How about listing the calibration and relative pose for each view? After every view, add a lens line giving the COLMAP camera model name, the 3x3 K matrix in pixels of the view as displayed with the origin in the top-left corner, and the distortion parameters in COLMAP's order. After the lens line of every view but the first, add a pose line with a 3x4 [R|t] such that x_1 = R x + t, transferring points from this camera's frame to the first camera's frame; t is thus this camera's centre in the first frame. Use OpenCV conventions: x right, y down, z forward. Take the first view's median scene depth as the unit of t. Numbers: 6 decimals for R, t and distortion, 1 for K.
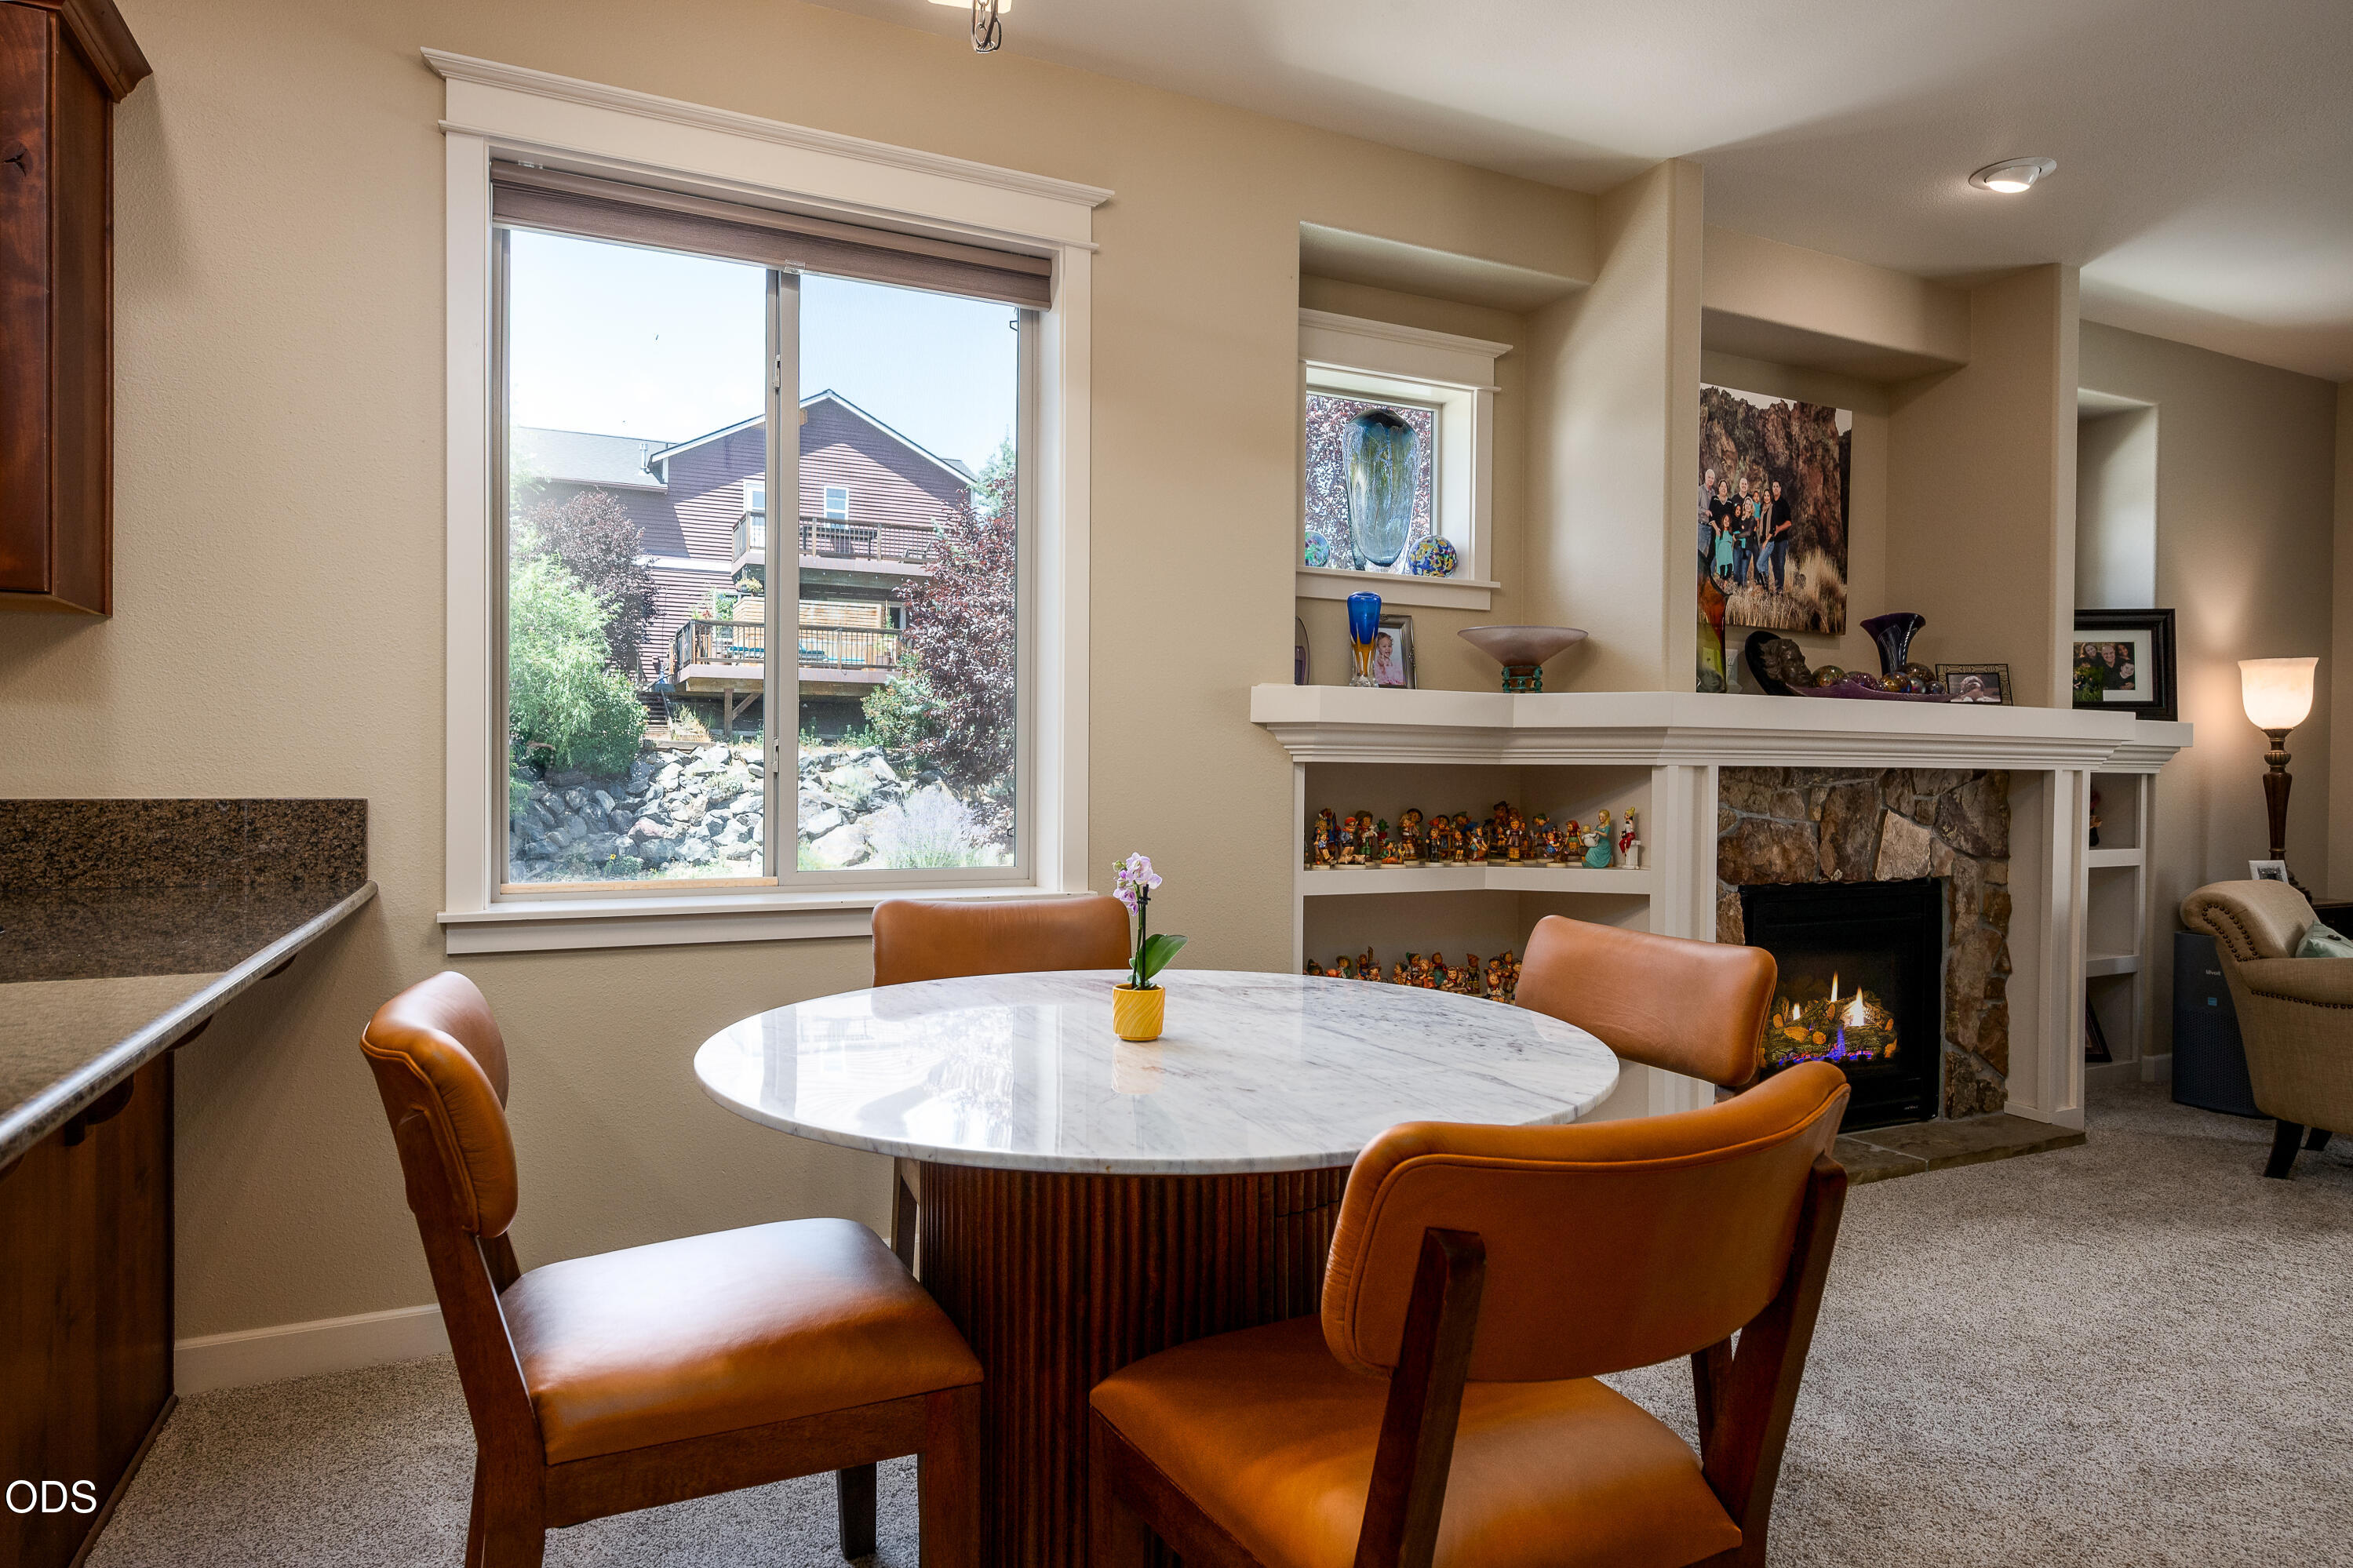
lens RADIAL K [[1322.4, 0, 1174.7], [0, 1322.4, 792.4], [0, 0, 1]] dist [-0.000625, -0.001987]
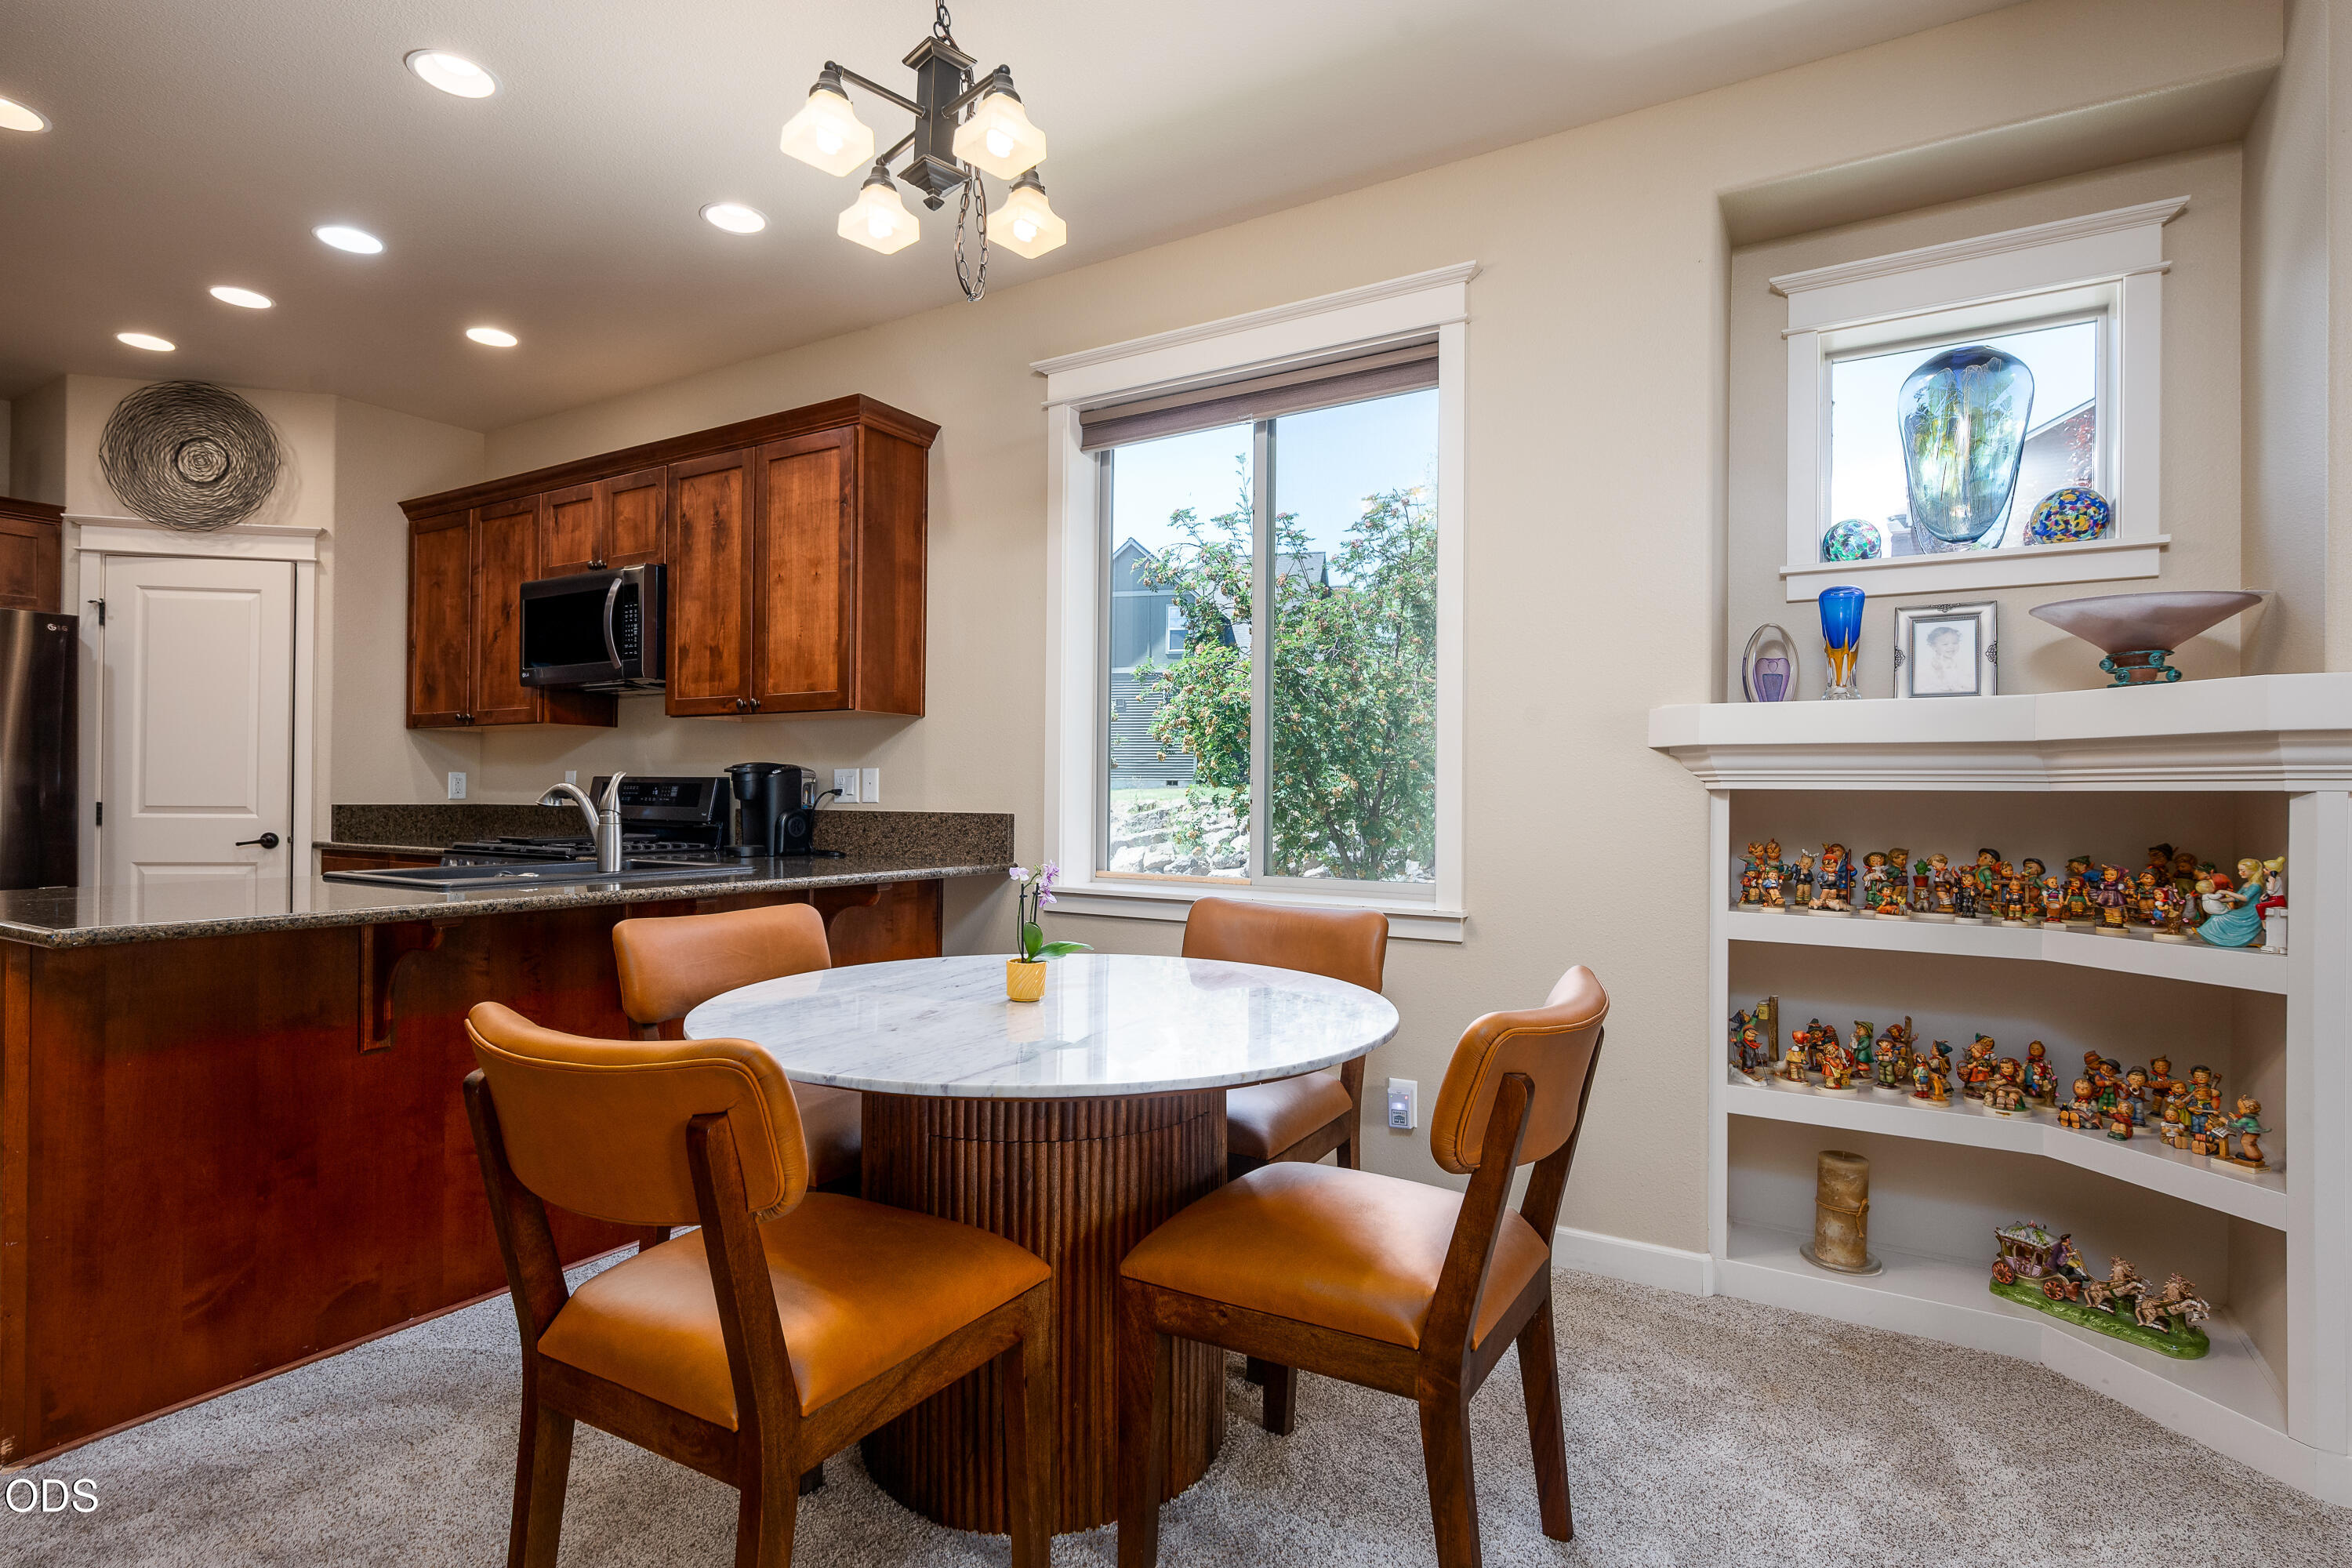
lens RADIAL K [[1139.2, 0, 1182.5], [0, 1139.2, 790.7], [0, 0, 1]] dist [-0.006622, -0.002370]
pose [[0.562971, -0.003802, -0.826468, 0.464457], [-0.014814, 0.999782, -0.014691, -0.004743], [0.826344, 0.020514, 0.562792, 0.234090]]
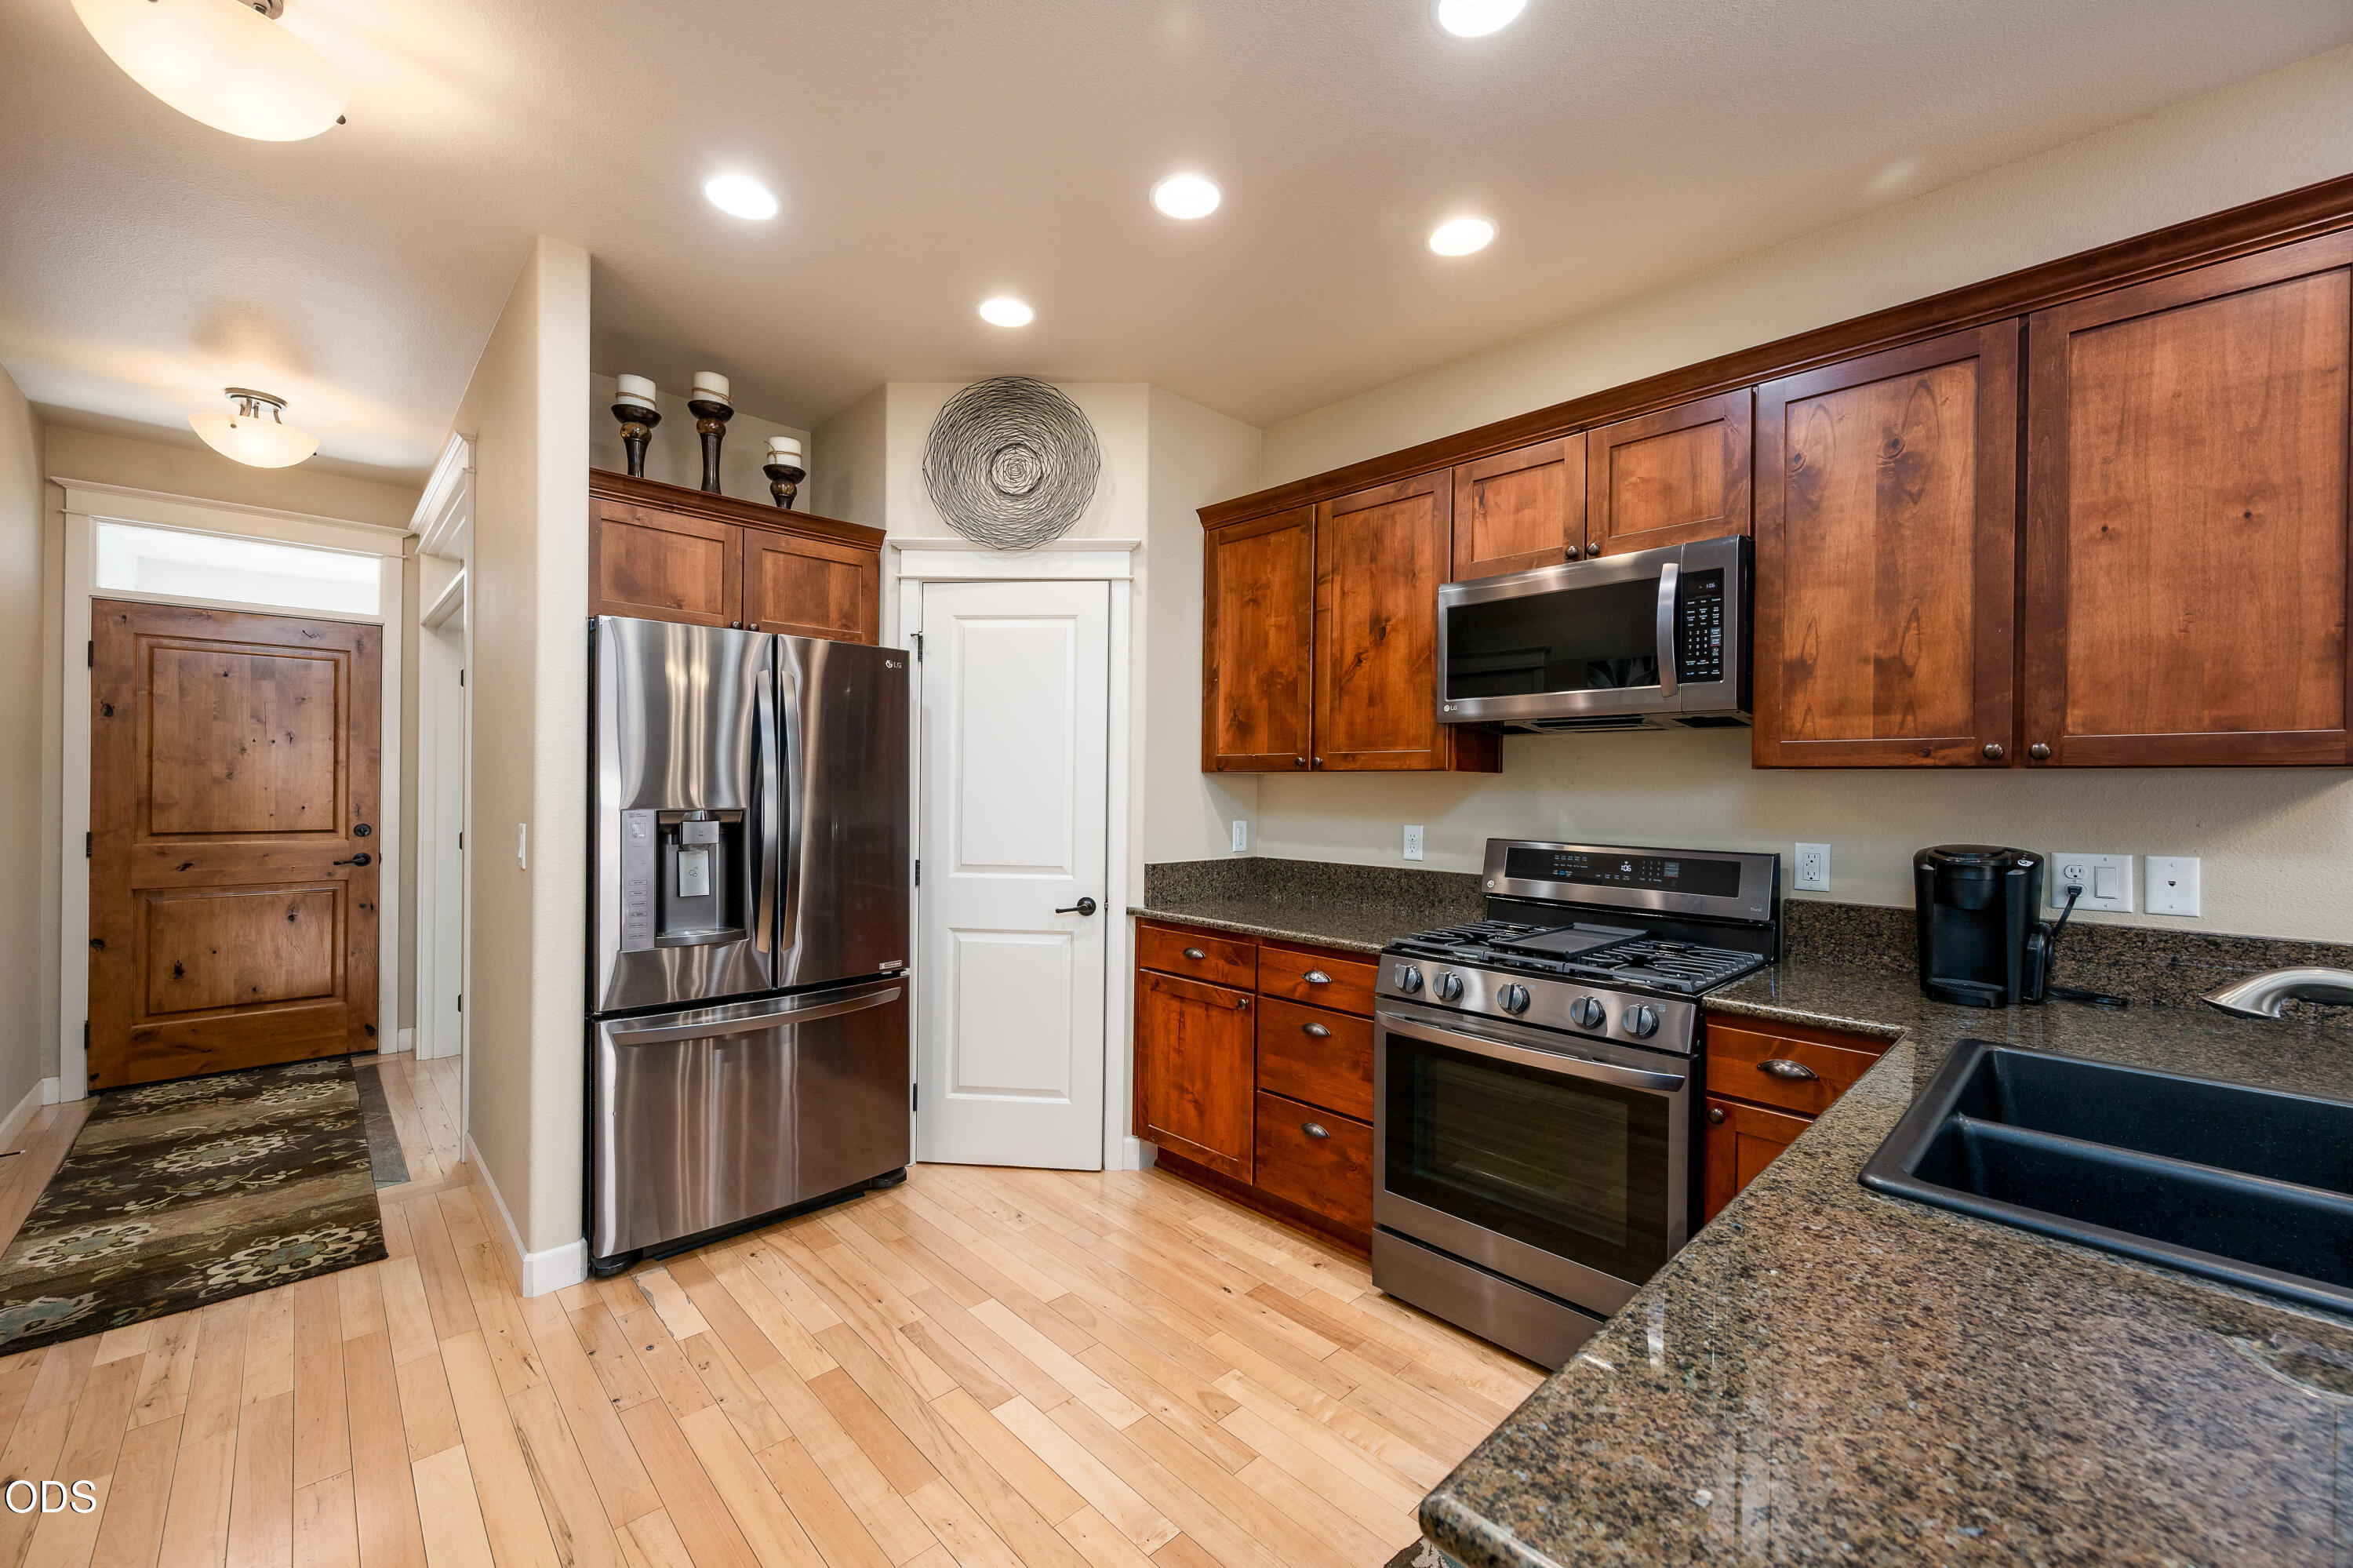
lens RADIAL K [[916.5, 0, 1177.8], [0, 916.5, 785.0], [0, 0, 1]] dist [-0.004473, 0.000981]
pose [[0.319746, -0.005709, -0.947486, -0.257210], [-0.022313, 0.999659, -0.013553, -0.056145], [0.947240, 0.025475, 0.319510, -0.078175]]
